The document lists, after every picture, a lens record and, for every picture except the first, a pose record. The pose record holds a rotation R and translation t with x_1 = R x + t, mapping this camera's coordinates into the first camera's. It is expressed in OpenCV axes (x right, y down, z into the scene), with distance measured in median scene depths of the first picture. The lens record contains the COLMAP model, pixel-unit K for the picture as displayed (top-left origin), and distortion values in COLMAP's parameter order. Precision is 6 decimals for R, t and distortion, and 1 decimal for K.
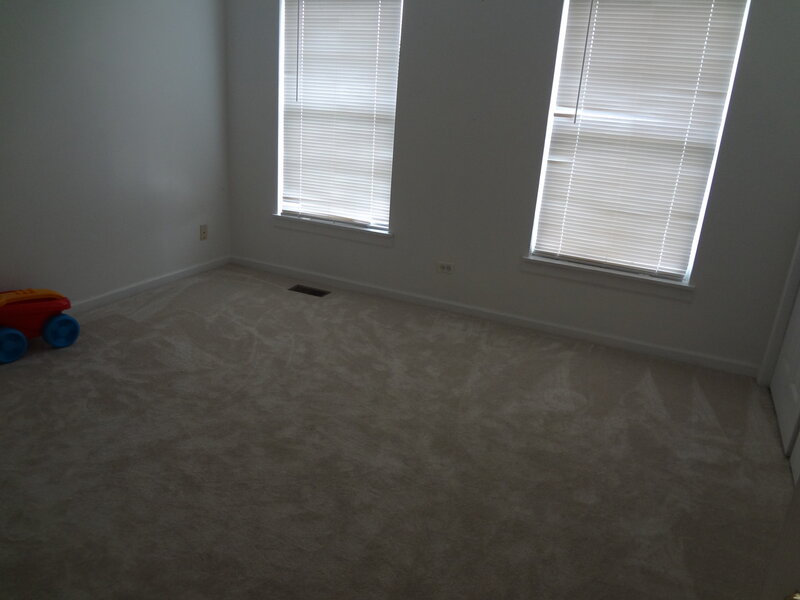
lens RADIAL K [[604.4, 0, 400.0], [0, 604.4, 300.0], [0, 0, 1]] dist [-0.061929, 0.033301]
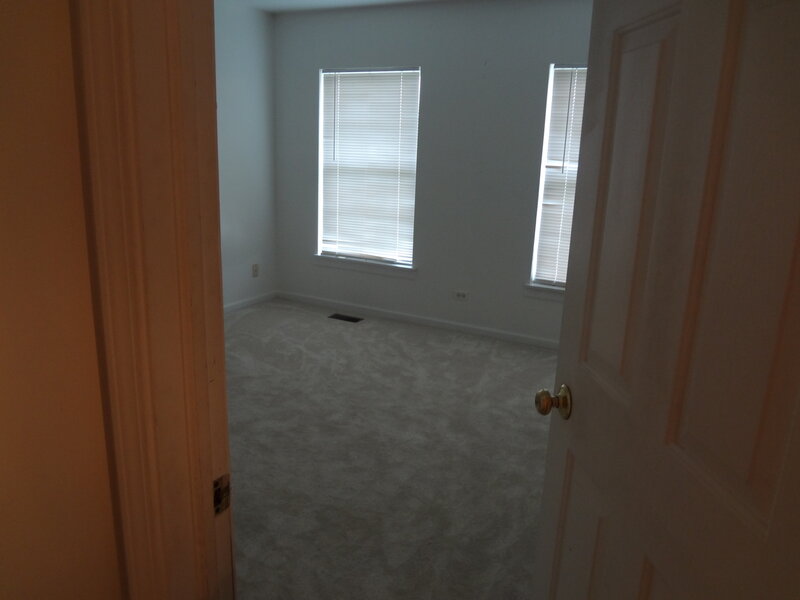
lens RADIAL K [[604.4, 0, 400.0], [0, 604.4, 300.0], [0, 0, 1]] dist [-0.061929, 0.033301]
pose [[0.999071, -0.017507, -0.039370, 0.003117], [0.014314, 0.996695, -0.079968, 0.053359], [0.040640, 0.079331, 0.996020, -0.202176]]
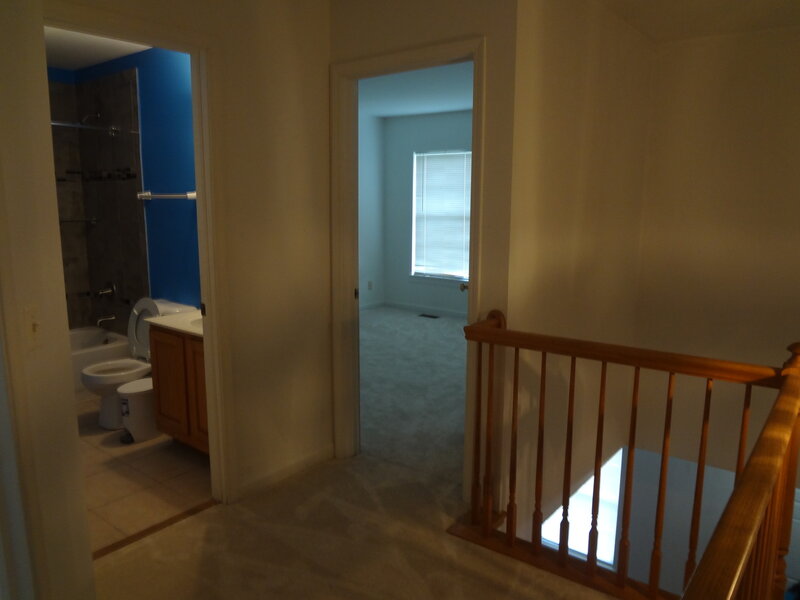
lens RADIAL K [[604.4, 0, 400.0], [0, 604.4, 300.0], [0, 0, 1]] dist [-0.061929, 0.033301]
pose [[0.973961, -0.020675, -0.225771, 0.192072], [-0.017647, 0.985899, -0.166410, 0.271711], [0.226028, 0.166061, 0.959862, -0.824069]]
